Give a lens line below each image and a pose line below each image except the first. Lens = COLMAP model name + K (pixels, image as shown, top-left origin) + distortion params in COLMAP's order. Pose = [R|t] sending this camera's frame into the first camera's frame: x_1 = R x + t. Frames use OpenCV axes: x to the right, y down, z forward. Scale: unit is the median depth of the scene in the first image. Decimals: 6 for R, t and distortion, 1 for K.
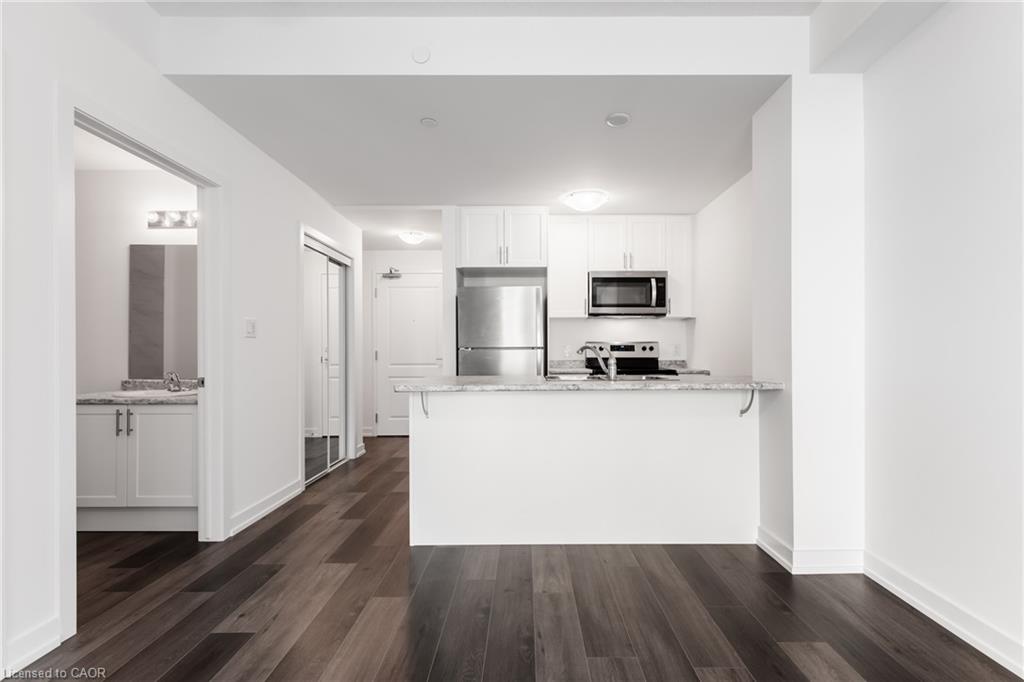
lens RADIAL K [[470.9, 0, 532.7], [0, 470.9, 344.7], [0, 0, 1]] dist [0.015054, -0.003028]
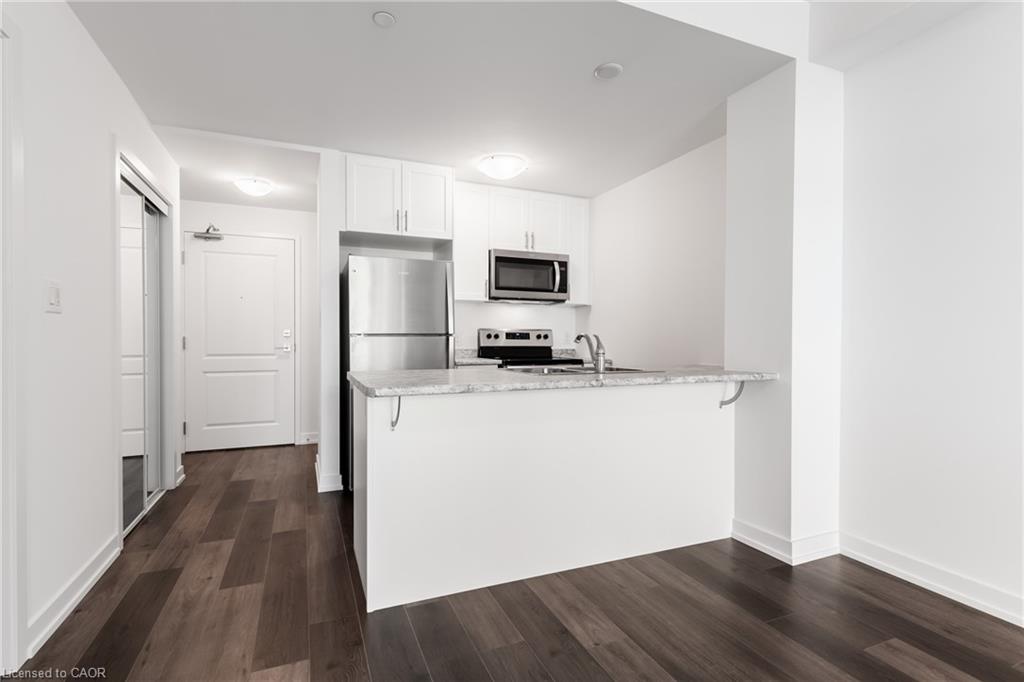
lens RADIAL K [[483.3, 0, 507.6], [0, 483.3, 339.7], [0, 0, 1]] dist [0.010084, -0.001074]
pose [[0.927337, 0.005704, 0.374185, -0.203051], [-0.011234, 0.999858, 0.012598, 0.003334], [-0.374060, -0.015886, 0.927269, 0.151838]]
